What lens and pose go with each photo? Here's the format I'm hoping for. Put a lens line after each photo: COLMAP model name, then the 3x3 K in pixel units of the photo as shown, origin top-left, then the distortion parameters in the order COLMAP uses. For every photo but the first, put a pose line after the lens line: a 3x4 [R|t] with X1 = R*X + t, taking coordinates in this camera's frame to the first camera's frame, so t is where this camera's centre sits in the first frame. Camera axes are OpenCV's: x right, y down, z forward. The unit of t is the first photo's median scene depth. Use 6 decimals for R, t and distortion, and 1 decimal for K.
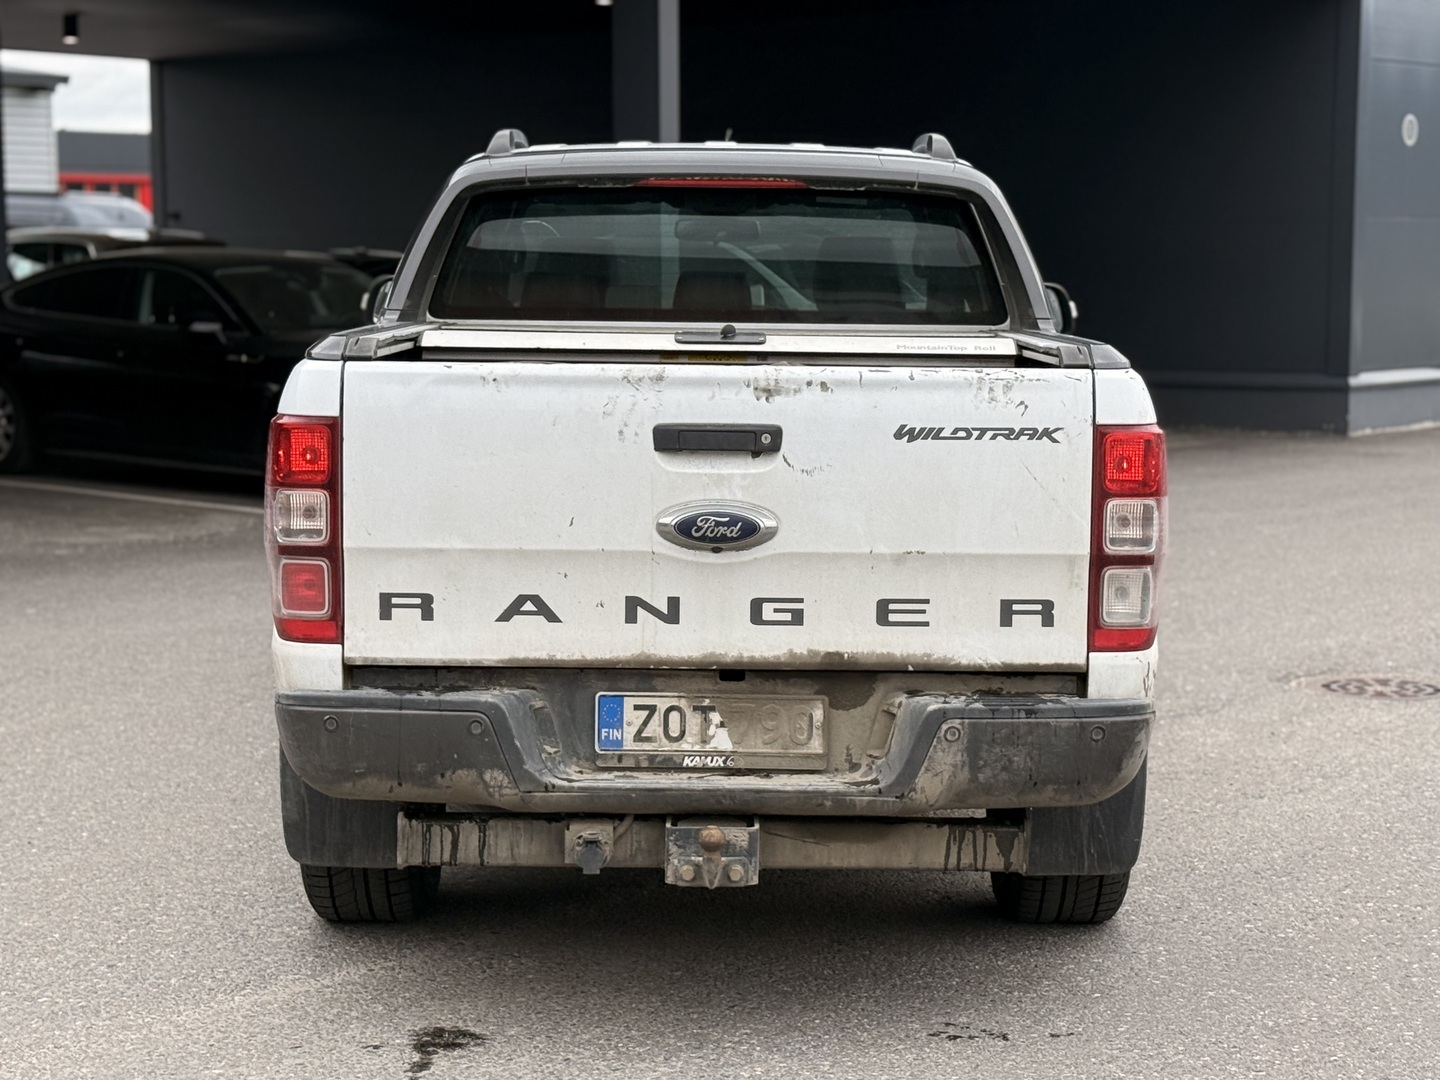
lens RADIAL K [[2807.8, 0, 720.0], [0, 2807.8, 540.0], [0, 0, 1]] dist [0.154583, -0.052195]
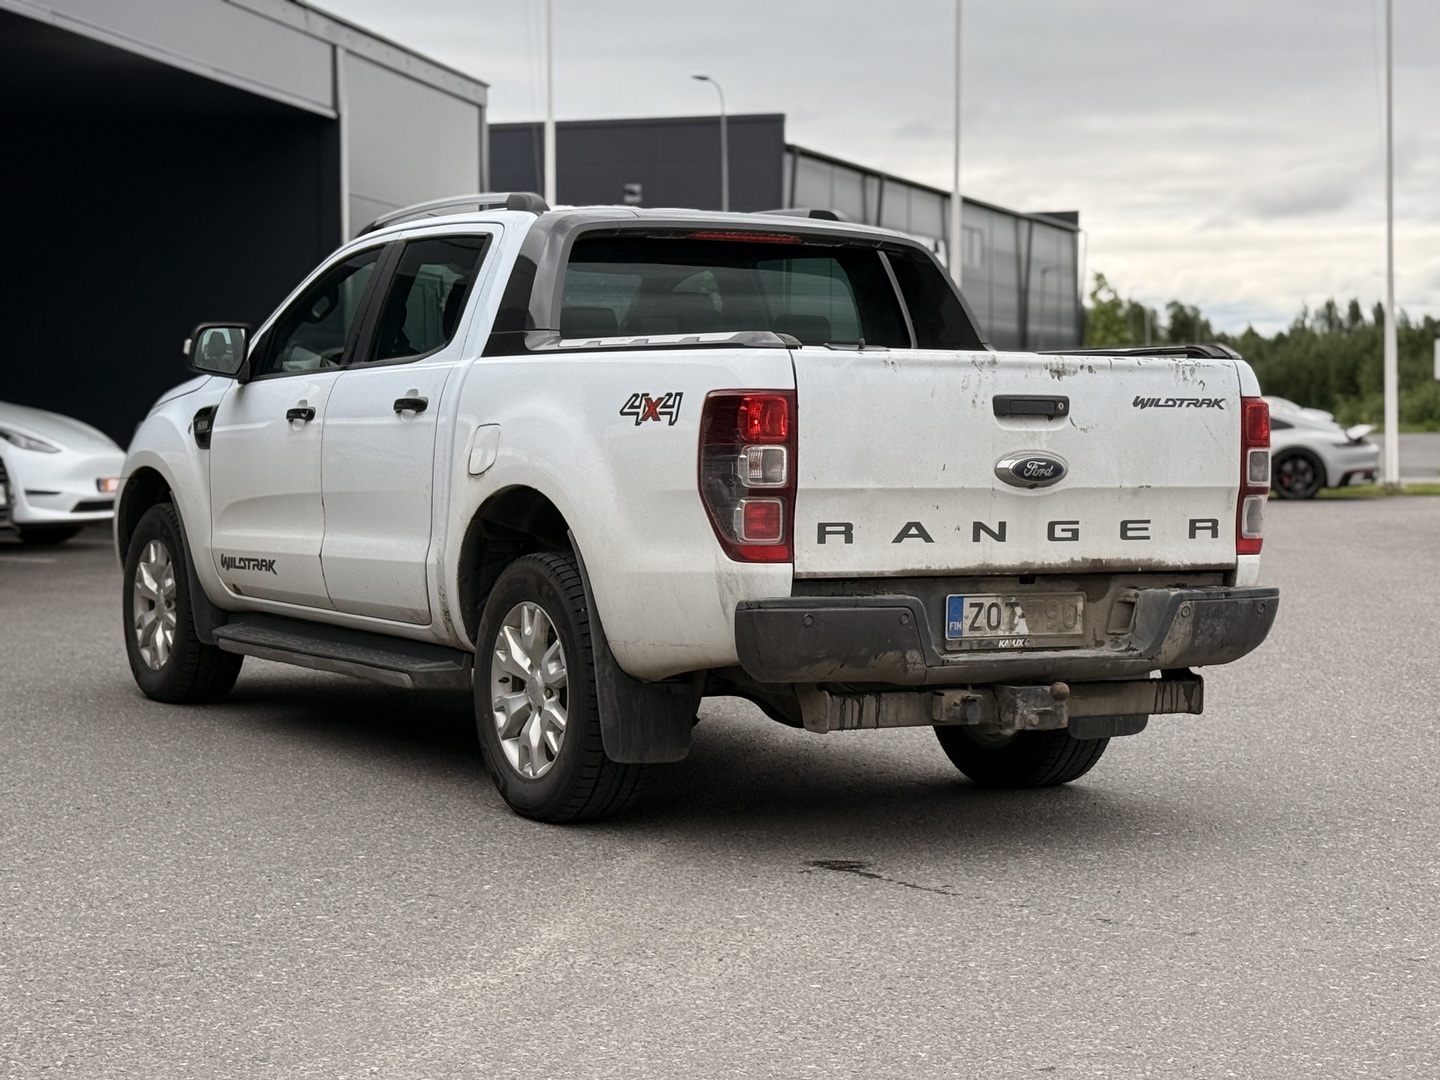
lens RADIAL K [[2807.8, 0, 720.0], [0, 2807.8, 540.0], [0, 0, 1]] dist [0.154583, -0.052195]
pose [[0.869788, -0.022056, 0.492932, -0.813854], [0.048317, 0.998006, -0.040601, 0.078250], [-0.491054, 0.059132, 0.869120, -0.127200]]
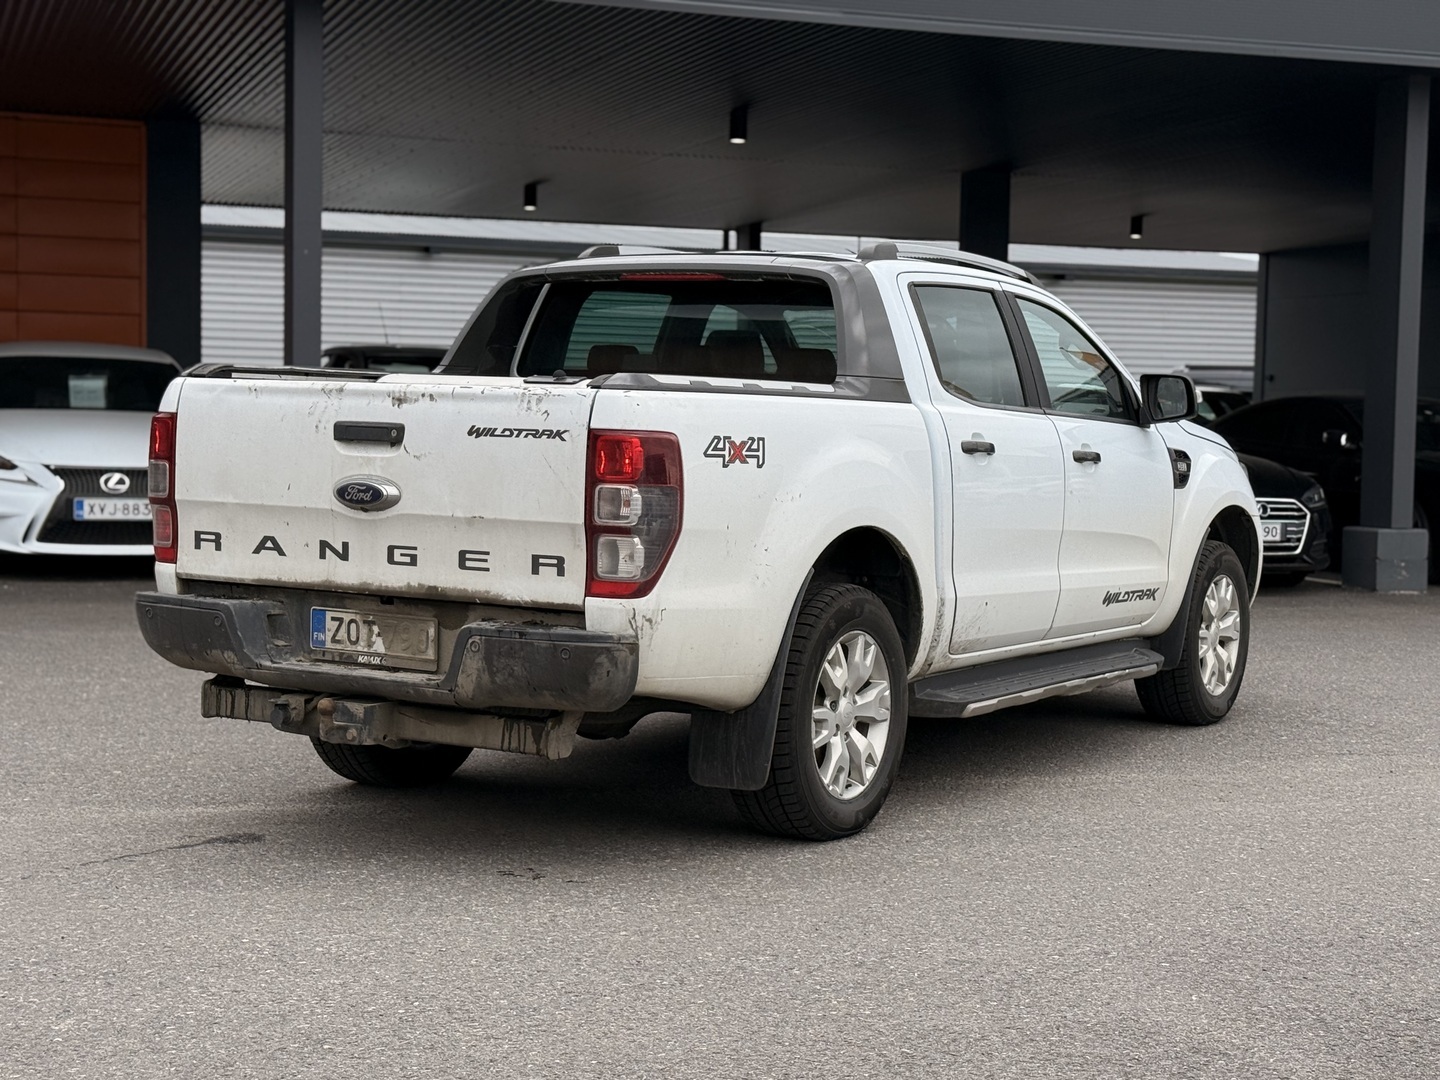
lens RADIAL K [[2319.2, 0, 720.0], [0, 2319.2, 540.0], [0, 0, 1]] dist [0.162469, 0.004774]
pose [[0.856440, 0.043683, -0.514395, 0.762495], [-0.071730, 0.996818, -0.034776, 0.047025], [0.511238, 0.066682, 0.856848, 0.073049]]
